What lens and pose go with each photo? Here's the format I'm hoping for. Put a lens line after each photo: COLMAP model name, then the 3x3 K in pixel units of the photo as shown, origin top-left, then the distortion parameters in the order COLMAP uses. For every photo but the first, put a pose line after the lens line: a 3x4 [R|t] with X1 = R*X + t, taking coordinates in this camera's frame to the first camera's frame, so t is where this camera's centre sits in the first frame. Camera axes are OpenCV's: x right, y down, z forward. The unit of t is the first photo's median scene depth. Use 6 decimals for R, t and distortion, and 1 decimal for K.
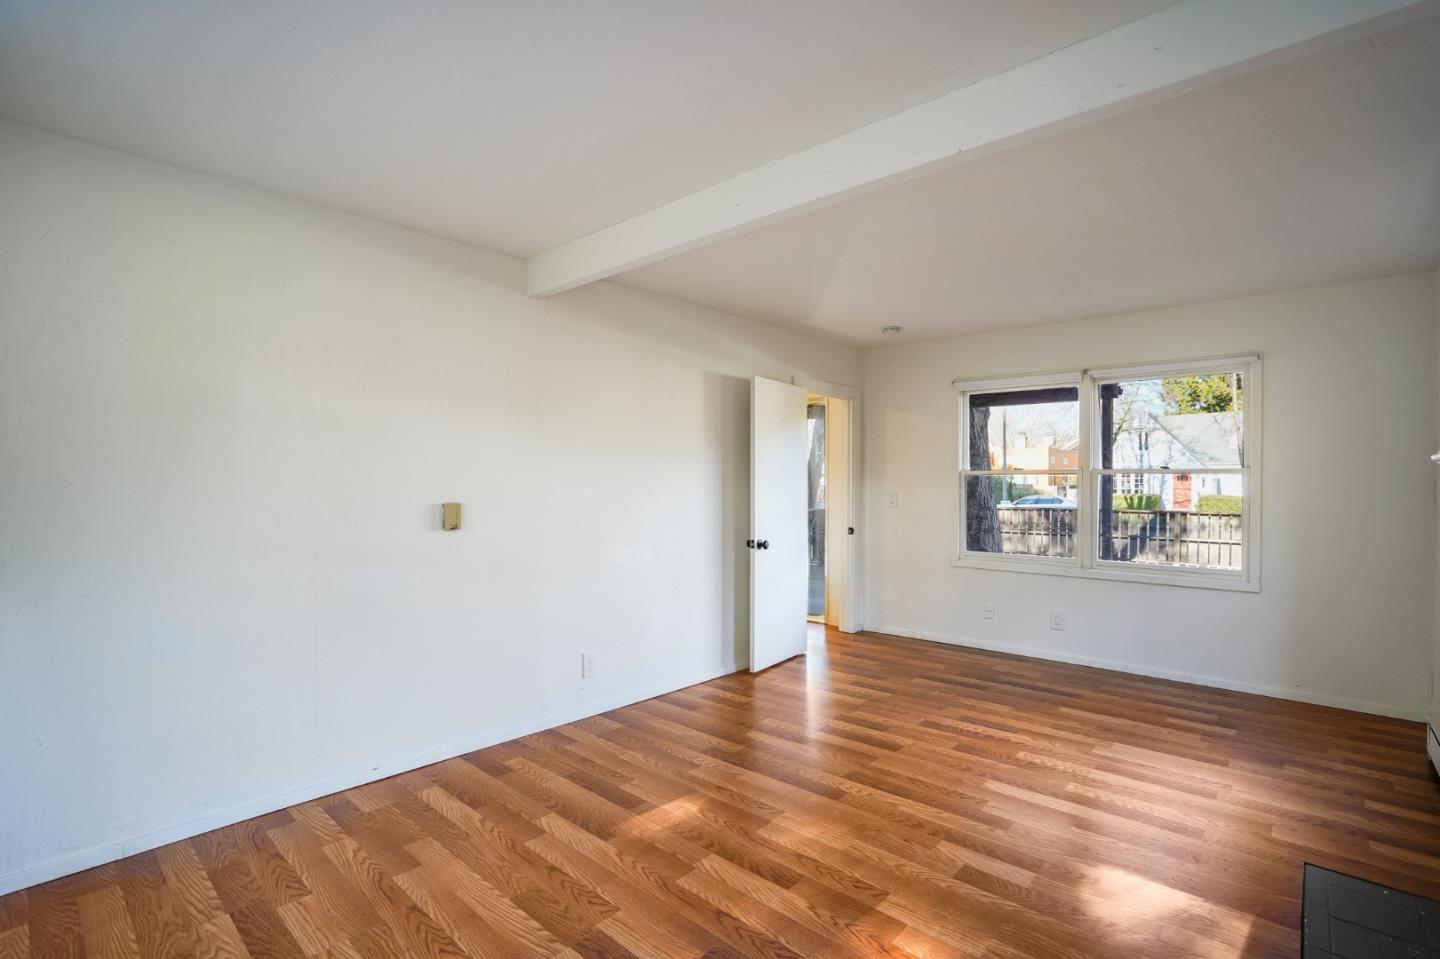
lens RADIAL K [[673.0, 0, 720.0], [0, 673.0, 479.5], [0, 0, 1]] dist [-0.048692, 0.000047]
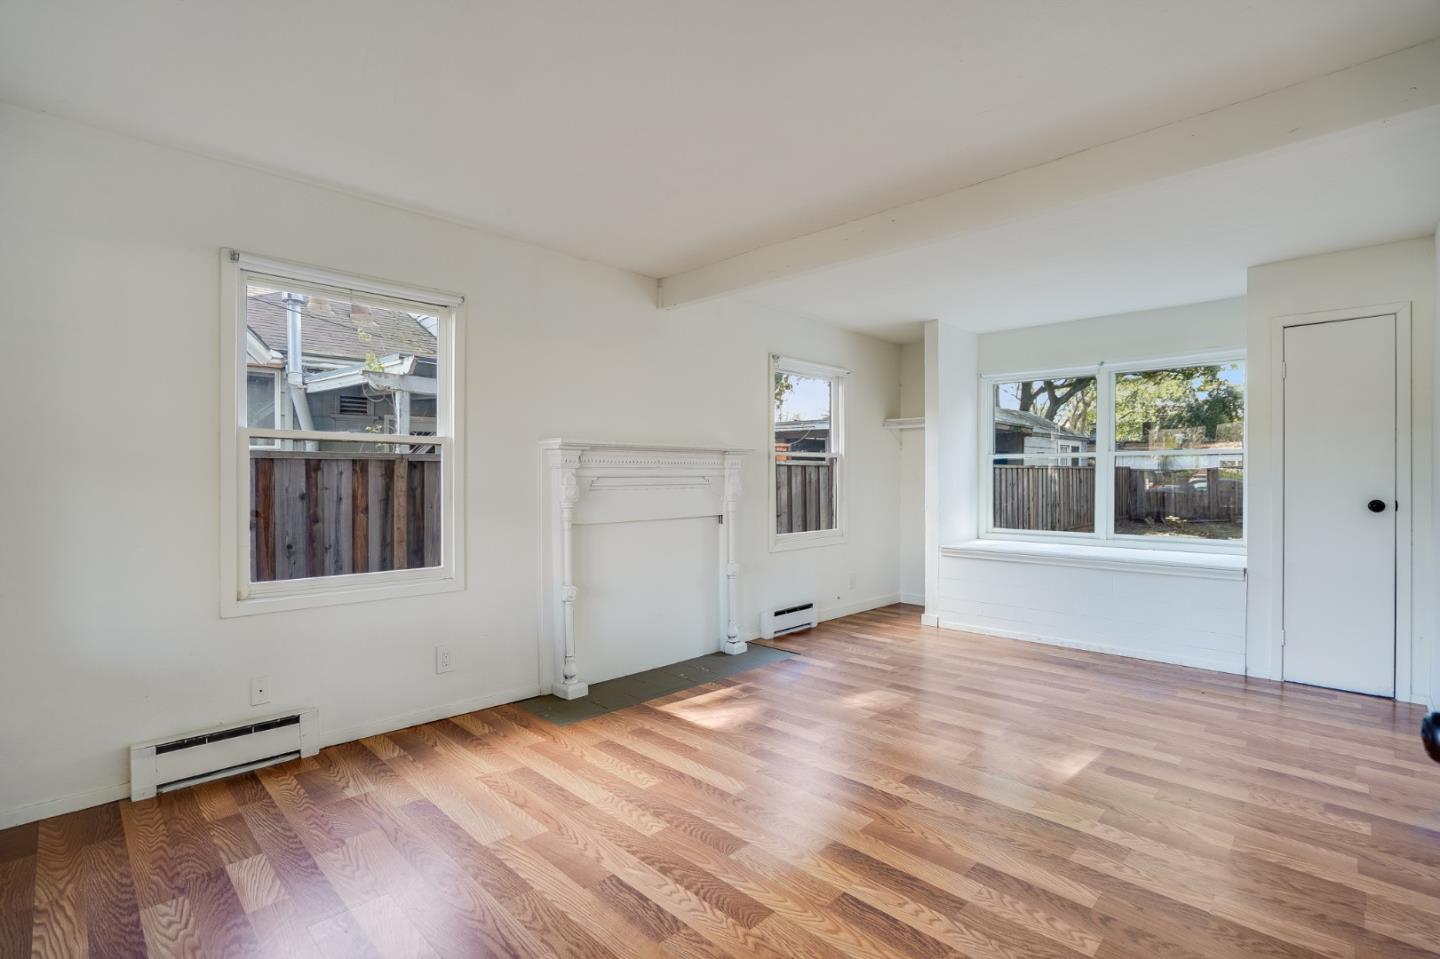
lens RADIAL K [[673.0, 0, 720.0], [0, 673.0, 479.5], [0, 0, 1]] dist [-0.048692, 0.000047]
pose [[-0.999369, 0.002060, 0.035457, 0.388748], [0.001954, 0.999994, -0.003019, 0.049607], [-0.035463, -0.002948, -0.999367, 1.834980]]
